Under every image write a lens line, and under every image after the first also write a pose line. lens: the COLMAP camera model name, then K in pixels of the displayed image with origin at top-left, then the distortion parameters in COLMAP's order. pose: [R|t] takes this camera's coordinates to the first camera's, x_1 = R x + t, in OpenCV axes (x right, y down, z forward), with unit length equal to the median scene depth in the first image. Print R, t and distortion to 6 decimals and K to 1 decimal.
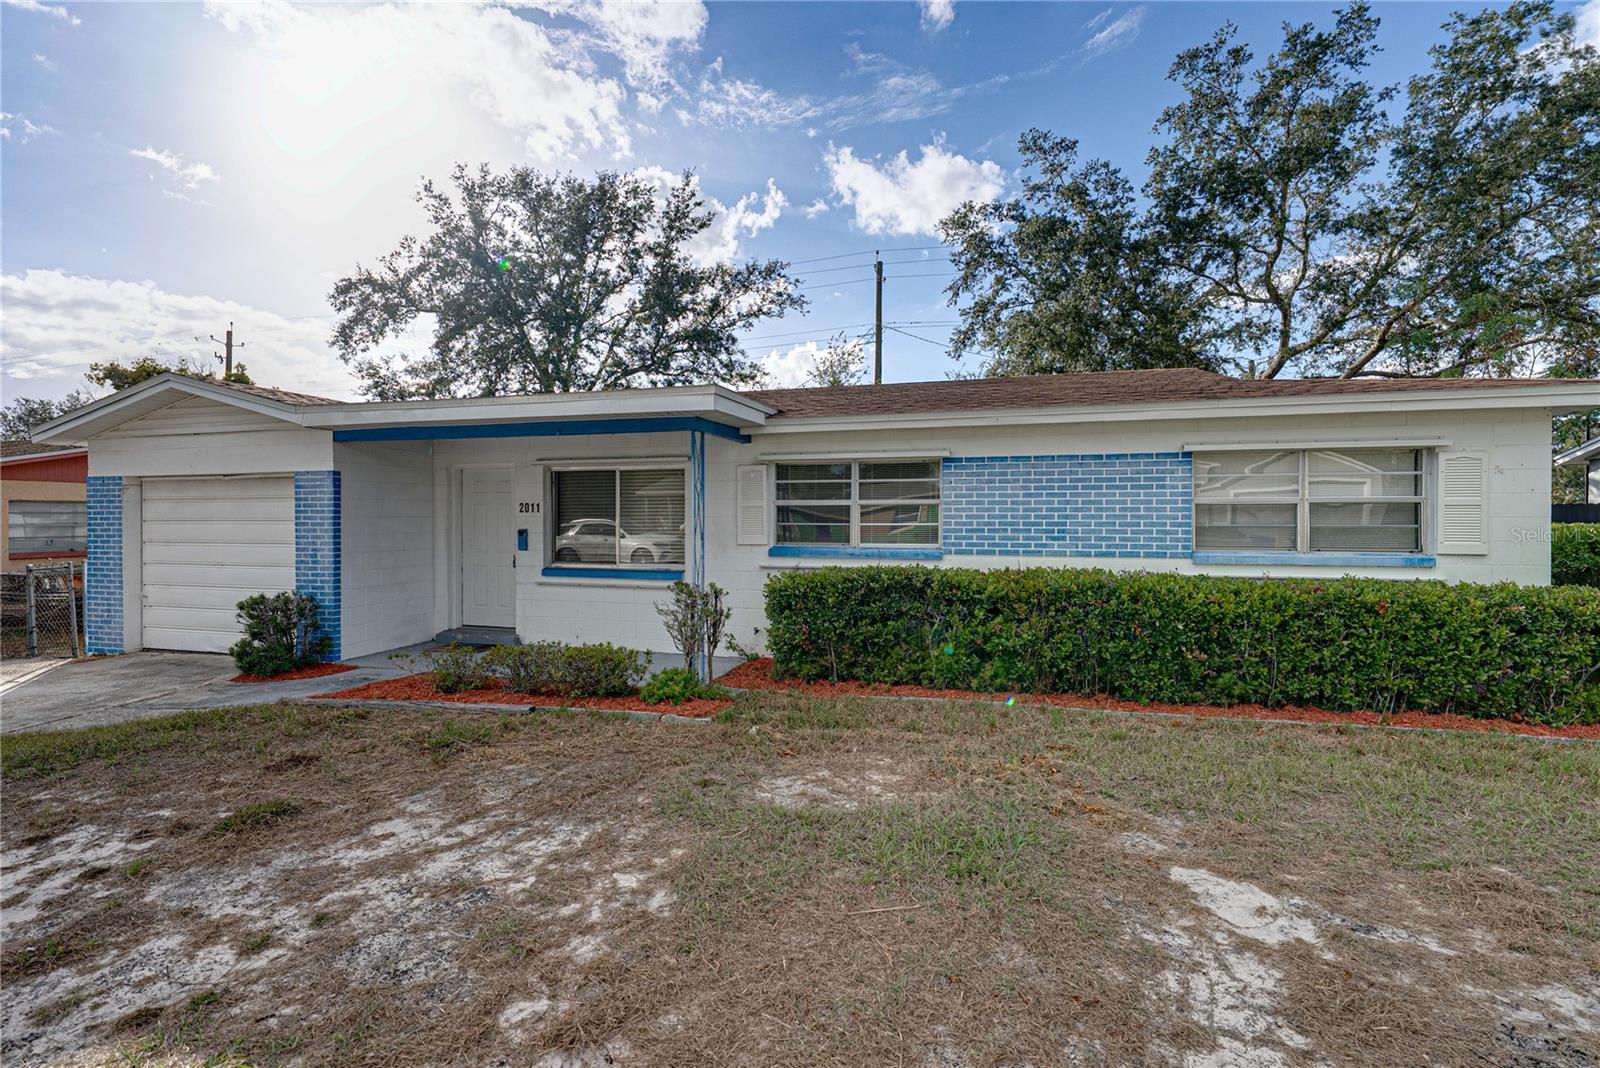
lens RADIAL K [[726.1, 0, 810.5], [0, 726.1, 524.0], [0, 0, 1]] dist [0.003245, -0.002705]
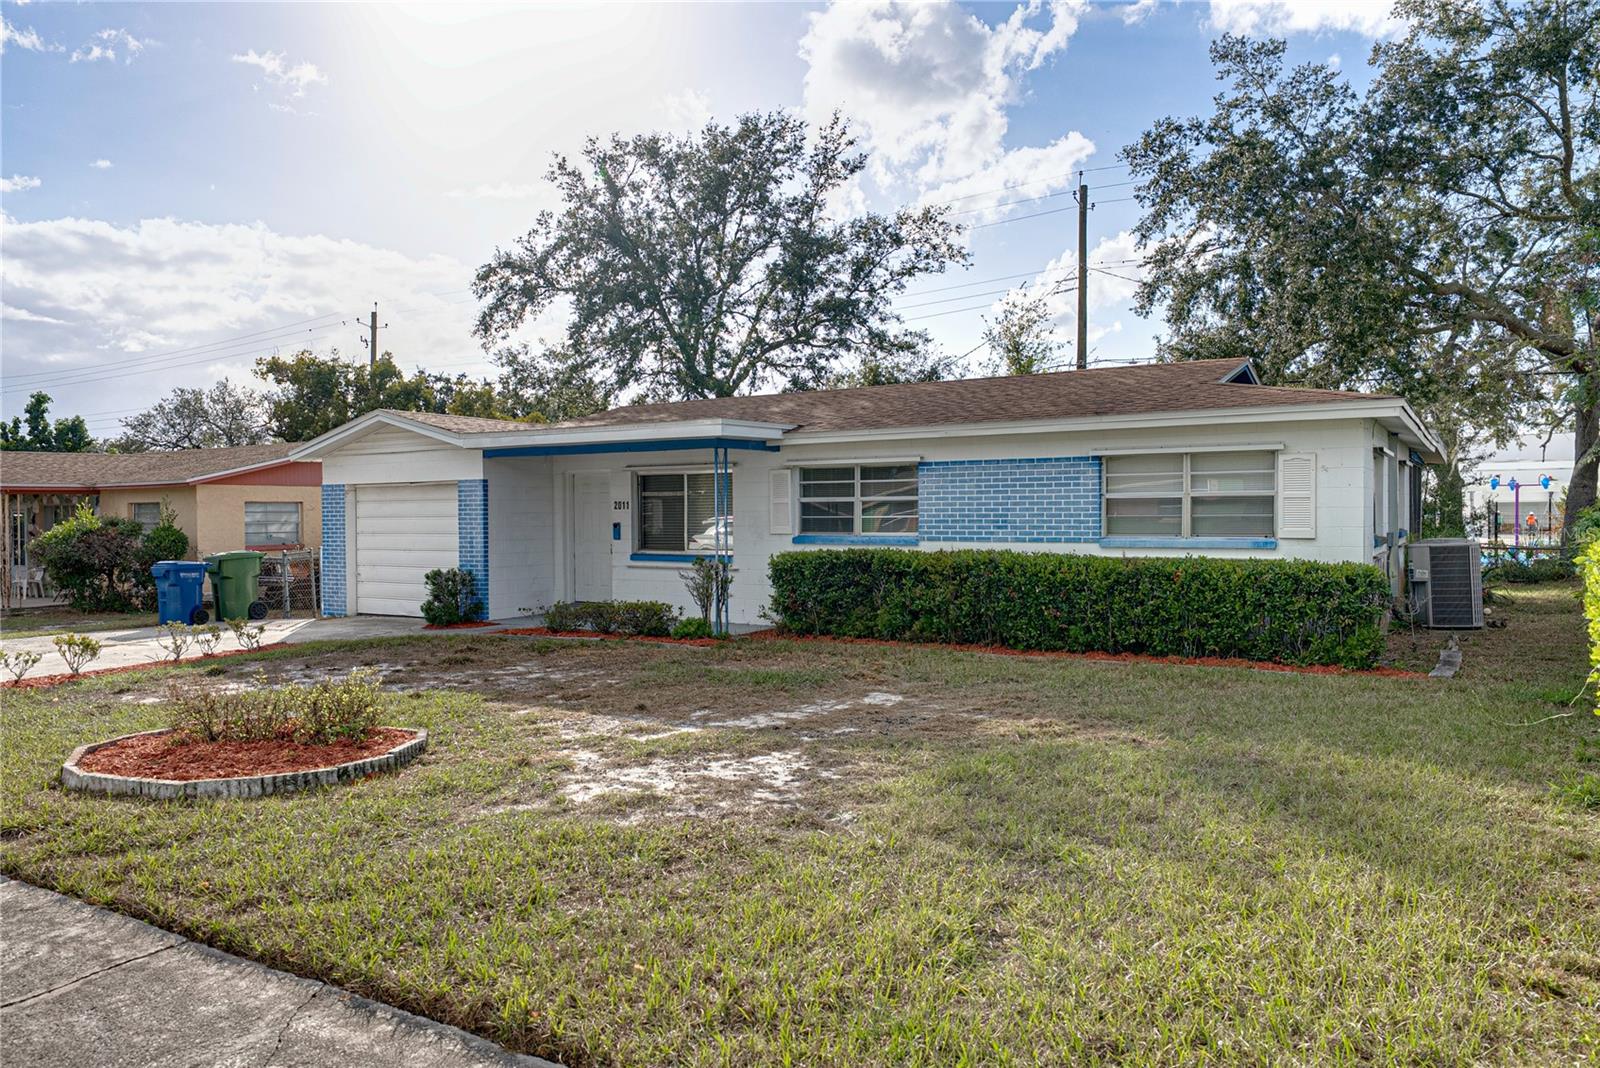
lens RADIAL K [[1117.1, 0, 802.5], [0, 1117.1, 537.7], [0, 0, 1]] dist [0.000387, 0.002529]
pose [[0.957972, 0.000534, -0.286863, 0.491864], [0.002830, 0.999932, 0.011312, 0.013225], [0.286849, -0.011649, 0.957905, -0.794718]]
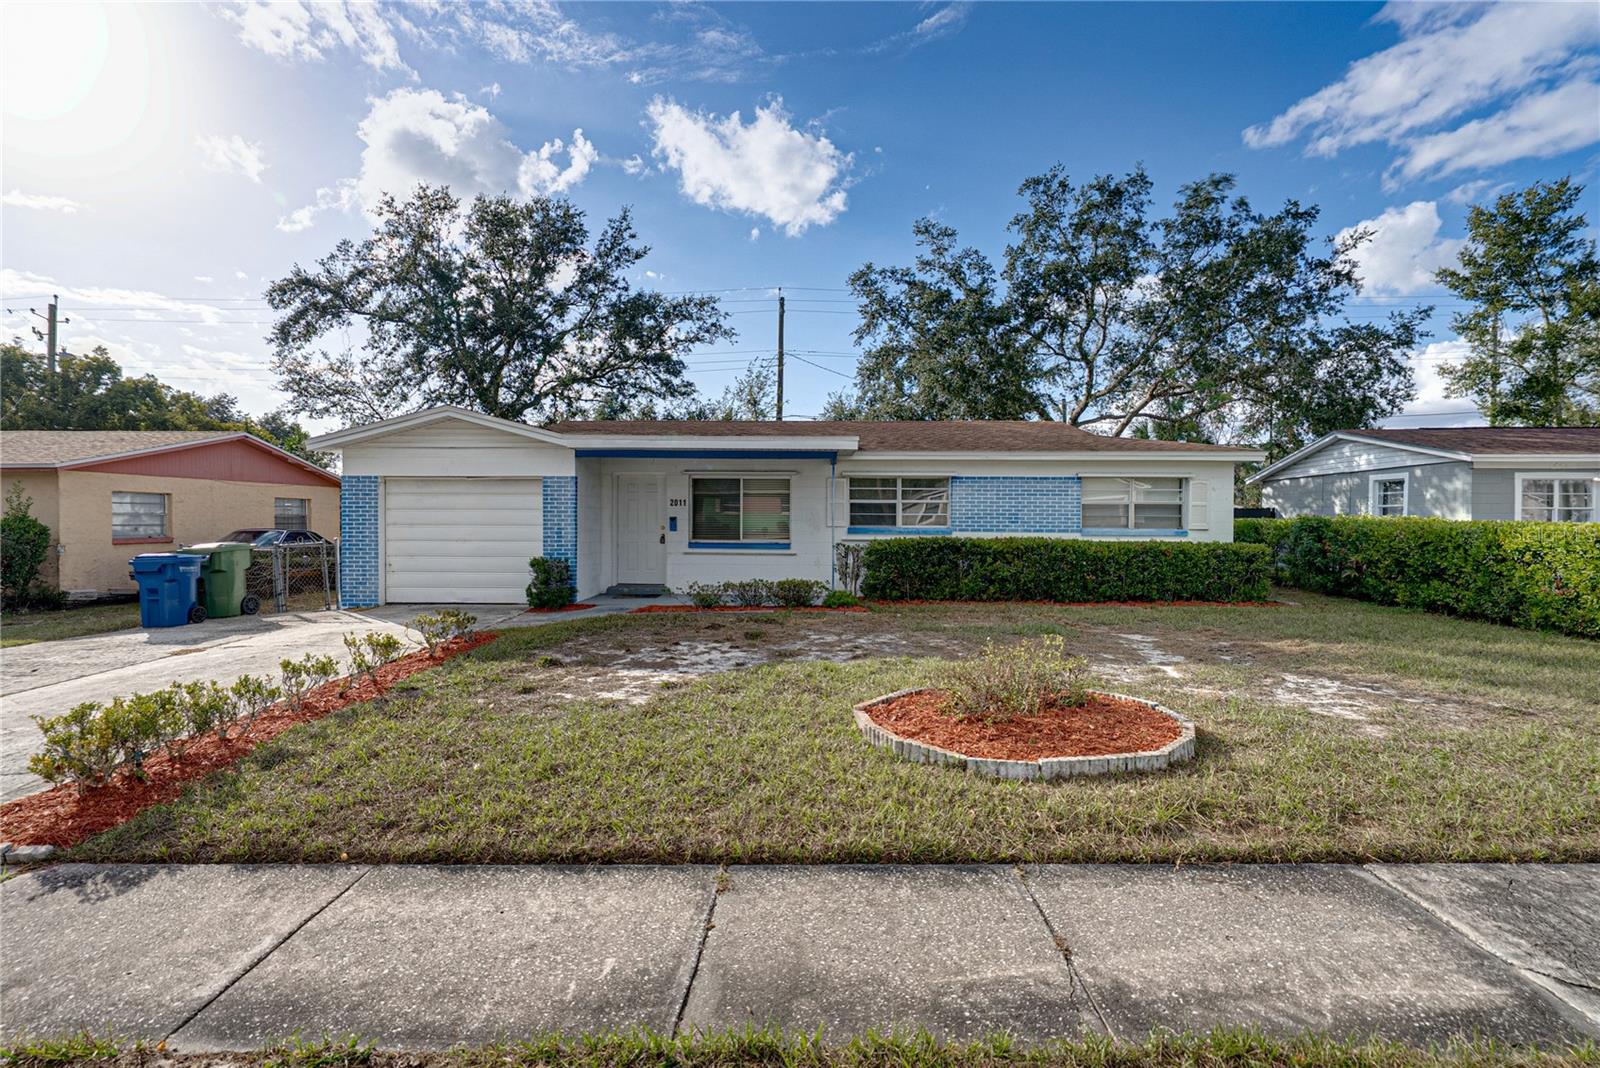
lens RADIAL K [[761.3, 0, 802.0], [0, 761.3, 534.5], [0, 0, 1]] dist [0.003185, -0.002402]
pose [[0.966692, 0.000878, 0.255940, -0.586944], [-0.003438, 0.999948, 0.009557, 0.029993], [-0.255918, -0.010118, 0.966646, -0.632251]]
